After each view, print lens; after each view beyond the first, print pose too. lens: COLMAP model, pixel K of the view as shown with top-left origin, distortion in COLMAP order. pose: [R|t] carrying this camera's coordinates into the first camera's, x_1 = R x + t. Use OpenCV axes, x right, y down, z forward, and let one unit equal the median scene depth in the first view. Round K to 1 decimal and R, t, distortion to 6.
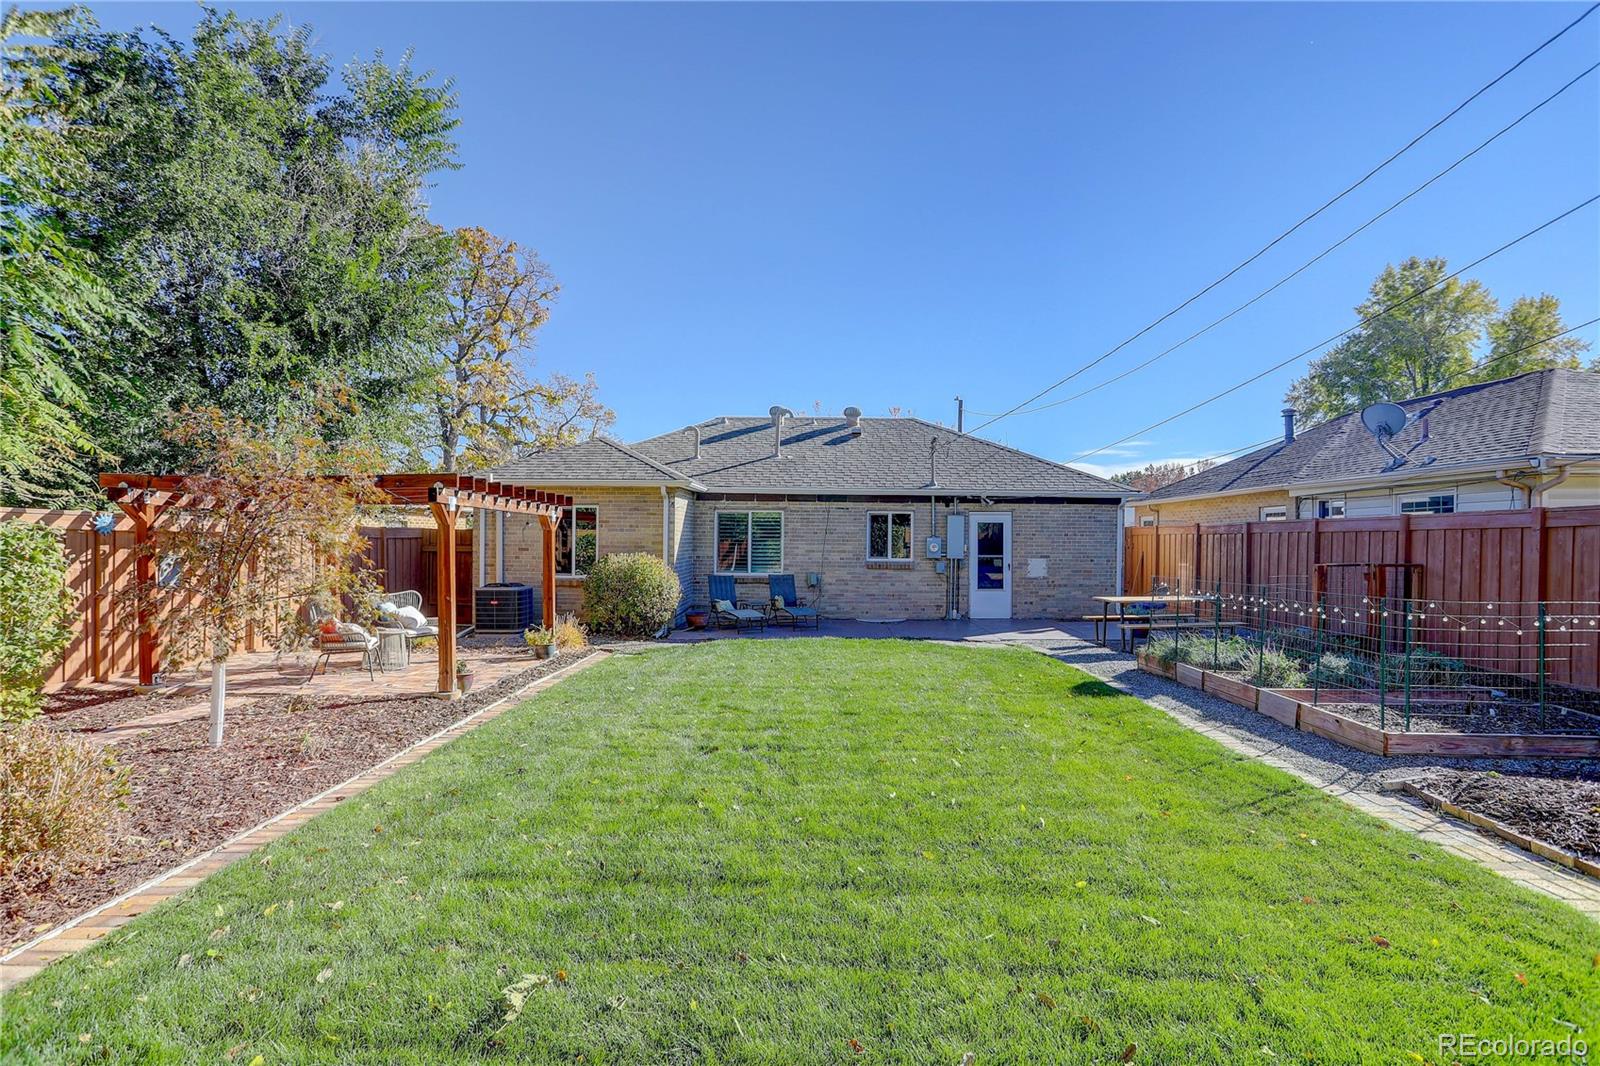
lens RADIAL K [[799.7, 0, 800.0], [0, 799.7, 533.0], [0, 0, 1]] dist [-0.037434, 0.000542]
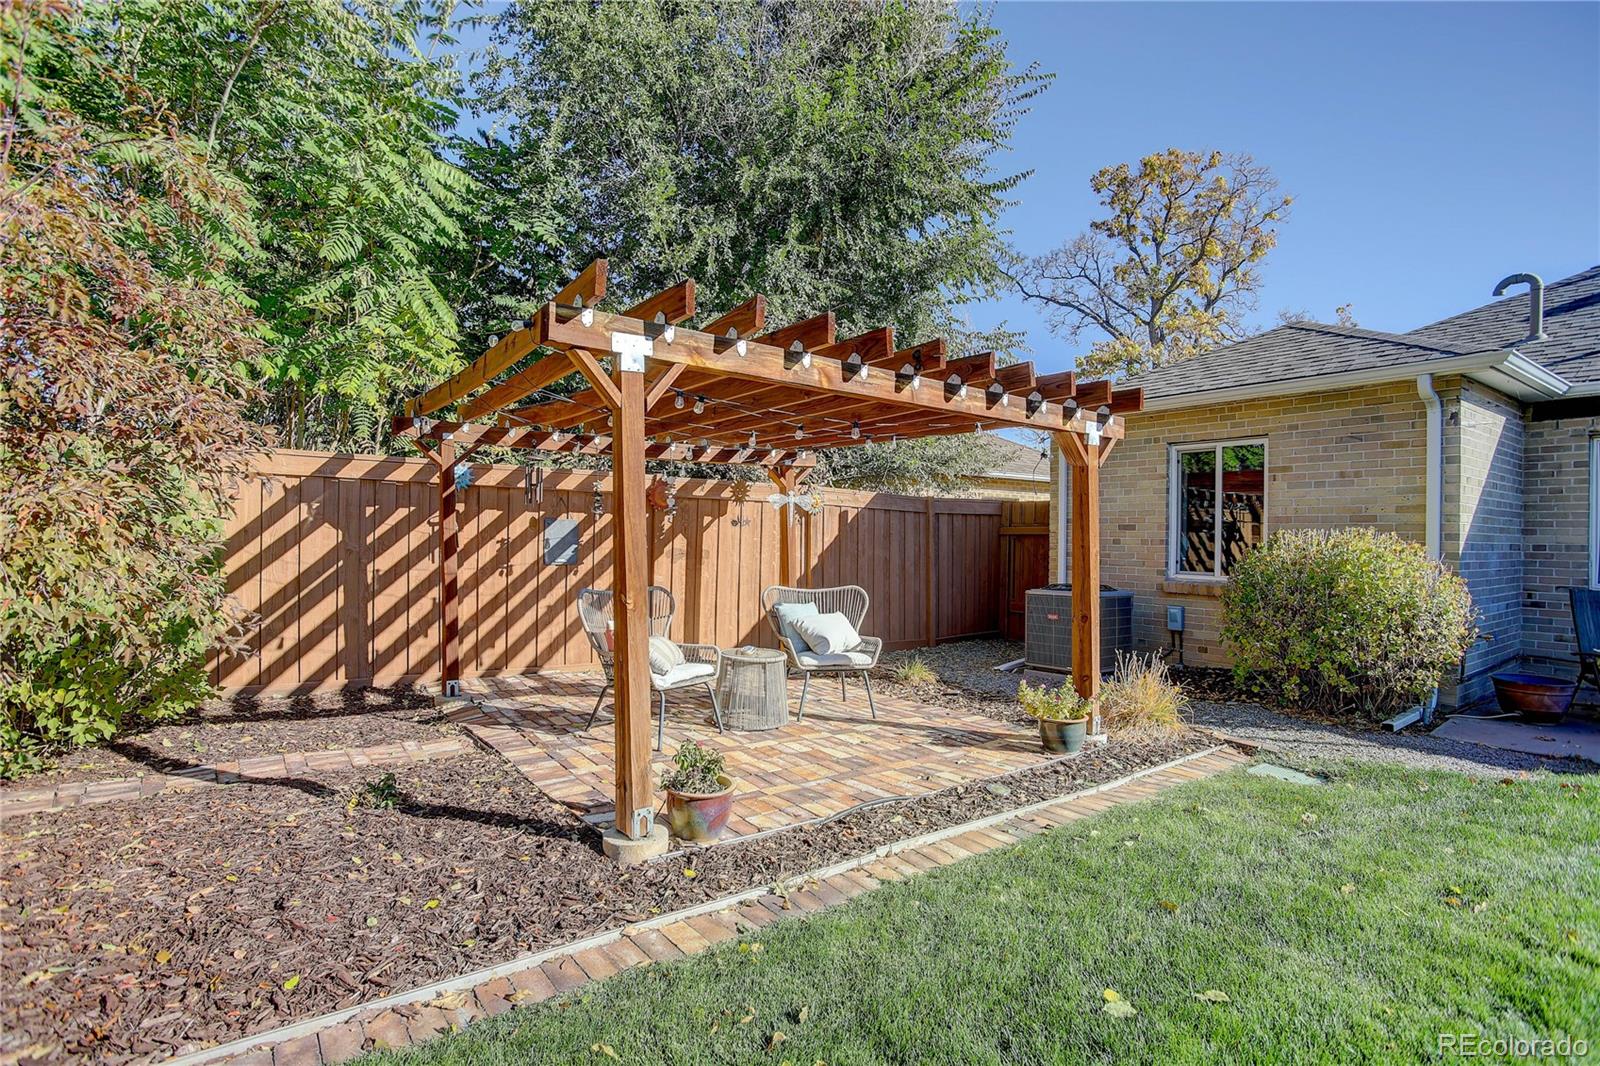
lens RADIAL K [[783.1, 0, 762.7], [0, 783.1, 535.4], [0, 0, 1]] dist [-0.077324, 0.028089]
pose [[0.585264, -0.003257, -0.810836, -0.048575], [-0.000685, 0.999990, -0.004511, 0.027629], [0.810842, 0.003195, 0.585256, 0.438137]]
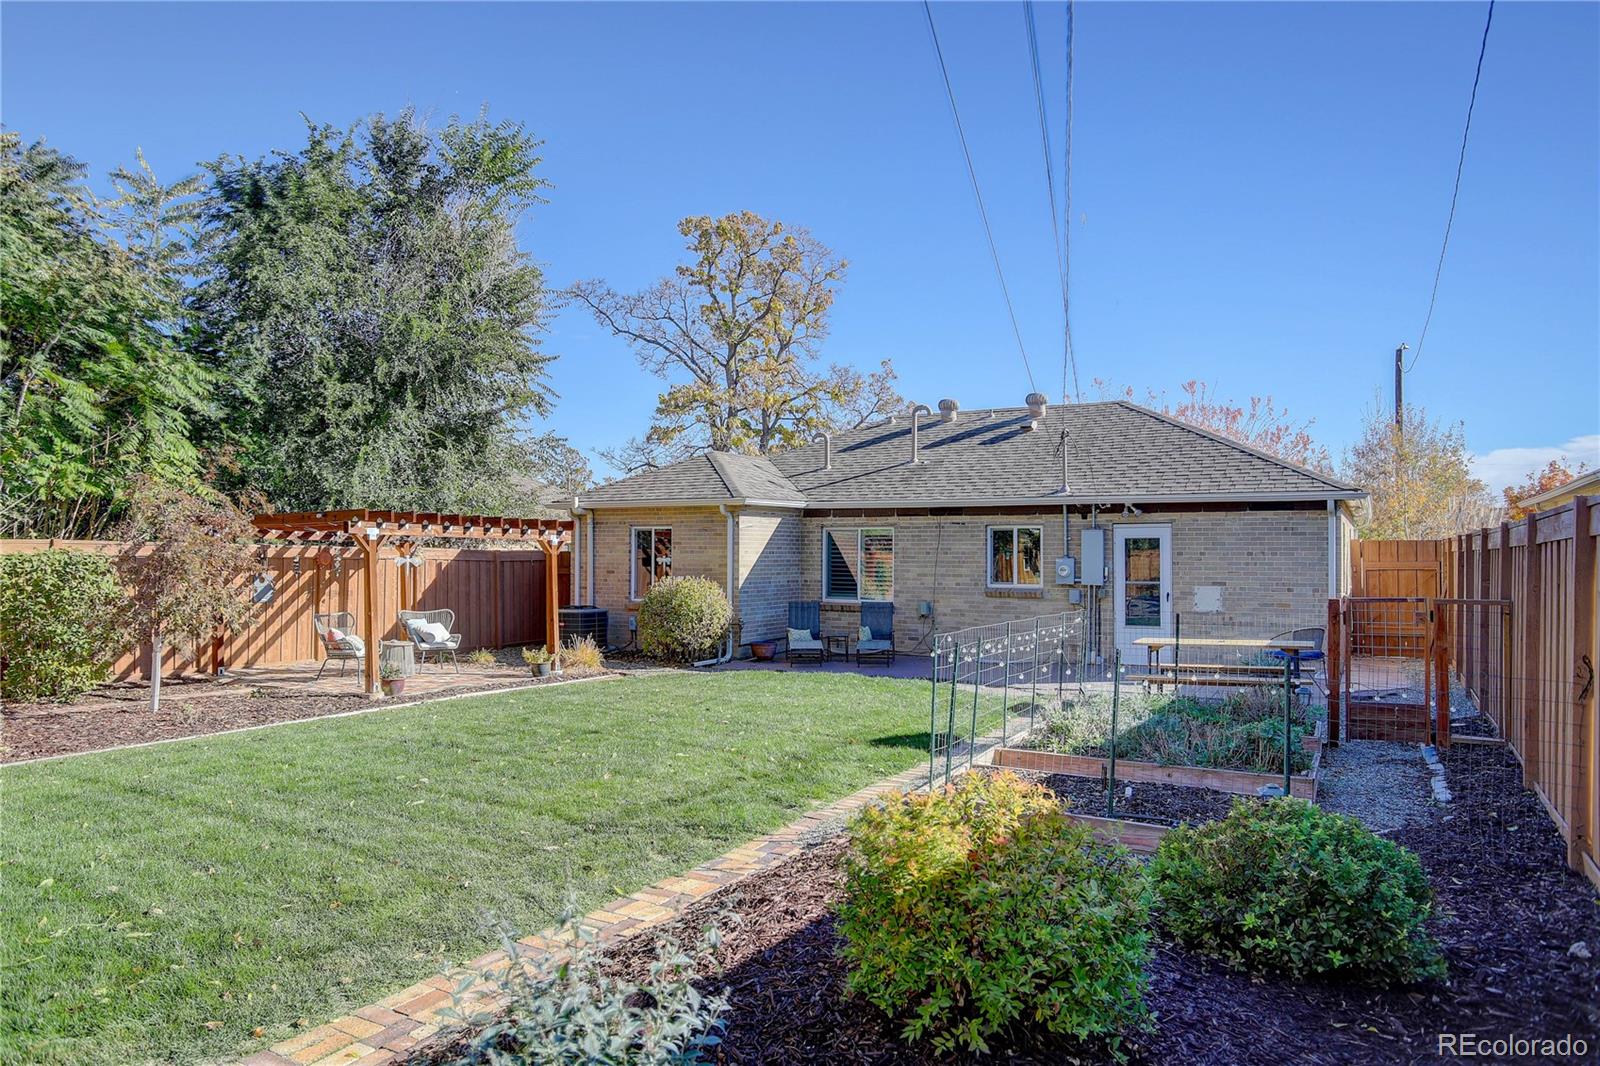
lens RADIAL K [[1057.0, 0, 800.0], [0, 1057.0, 533.0], [0, 0, 1]] dist [-0.042847, 0.000467]
pose [[0.877544, -0.013948, -0.479292, 0.464816], [0.007733, 0.999859, -0.014937, -0.006102], [0.479433, 0.009402, 0.877528, -0.039533]]
